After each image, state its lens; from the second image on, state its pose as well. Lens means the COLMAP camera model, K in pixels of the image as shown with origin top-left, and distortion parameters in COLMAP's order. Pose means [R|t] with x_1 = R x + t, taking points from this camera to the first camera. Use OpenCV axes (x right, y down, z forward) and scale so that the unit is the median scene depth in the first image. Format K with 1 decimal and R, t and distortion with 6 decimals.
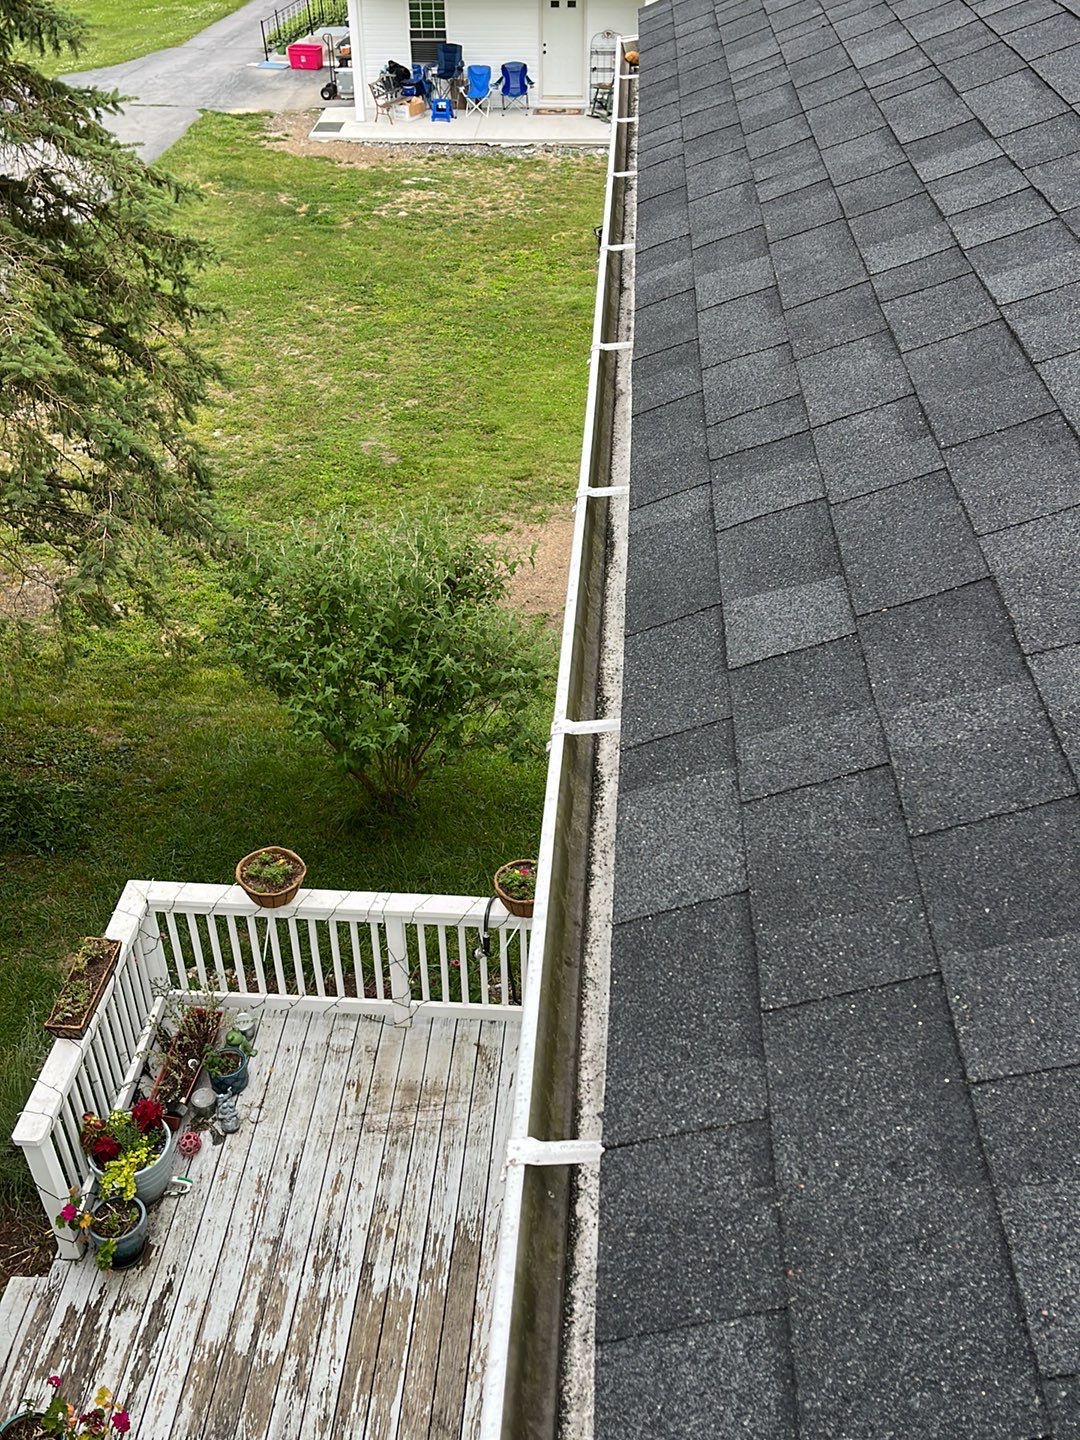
lens RADIAL K [[1373.8, 0, 561.4], [0, 1373.8, 721.3], [0, 0, 1]] dist [0.027783, -0.003406]
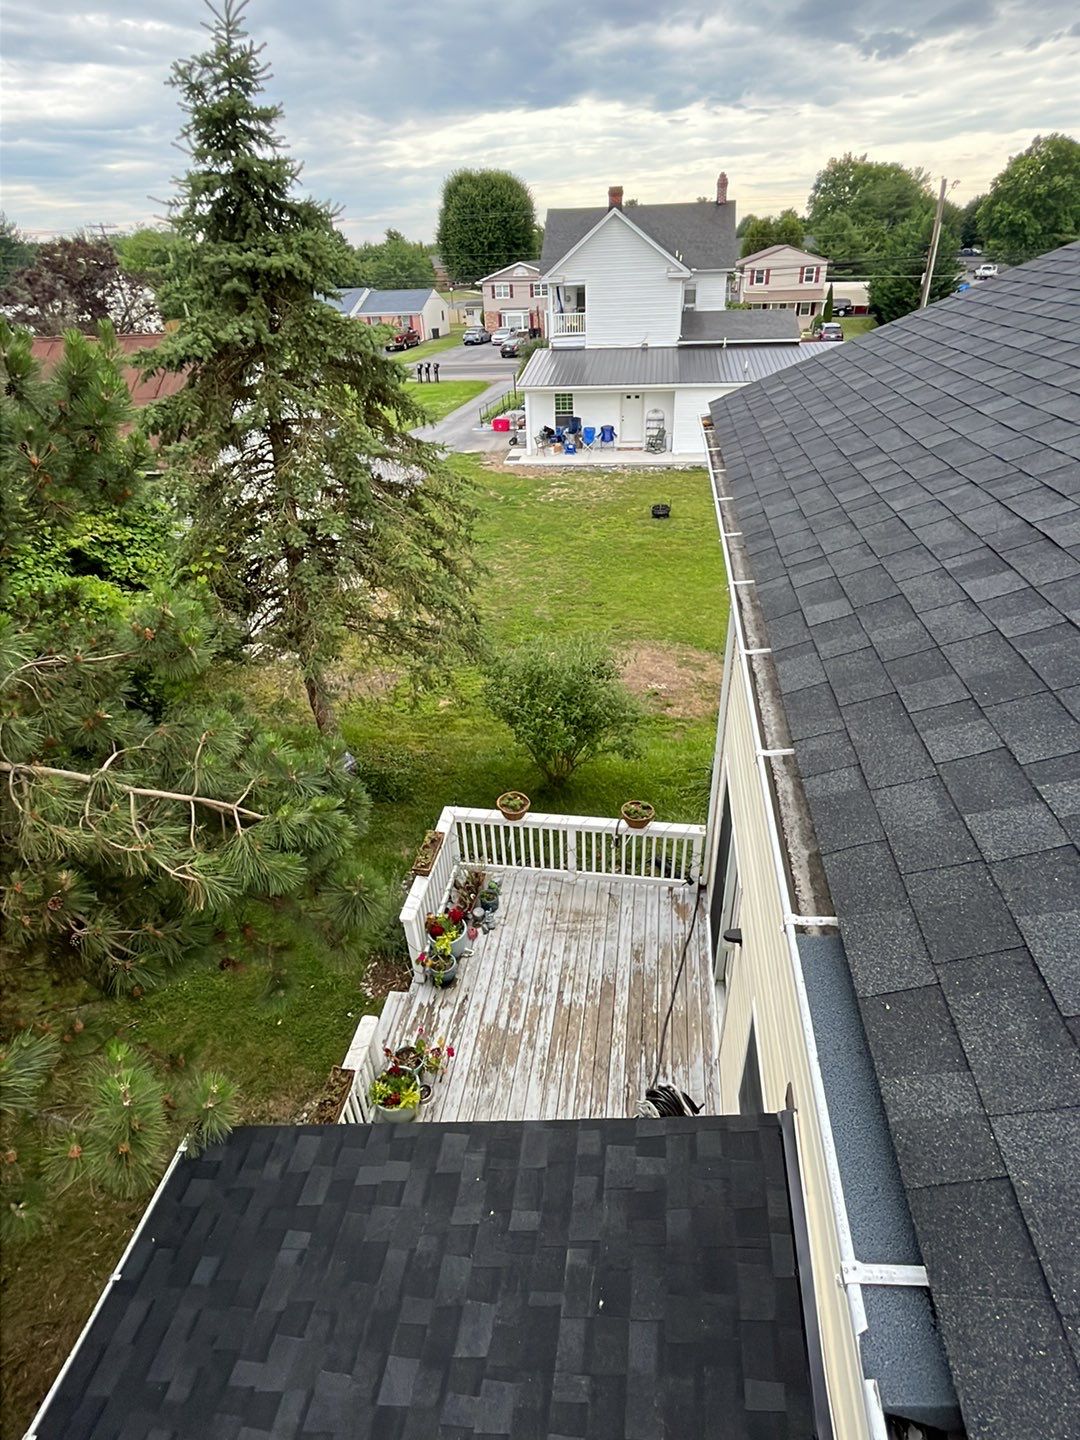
lens RADIAL K [[761.0, 0, 544.0], [0, 761.0, 722.4], [0, 0, 1]] dist [-0.002623, 0.000105]
pose [[0.996462, 0.014135, -0.082851, -0.070419], [-0.020099, 0.997231, -0.071602, 0.068064], [0.081610, 0.073014, 0.993986, -0.148512]]
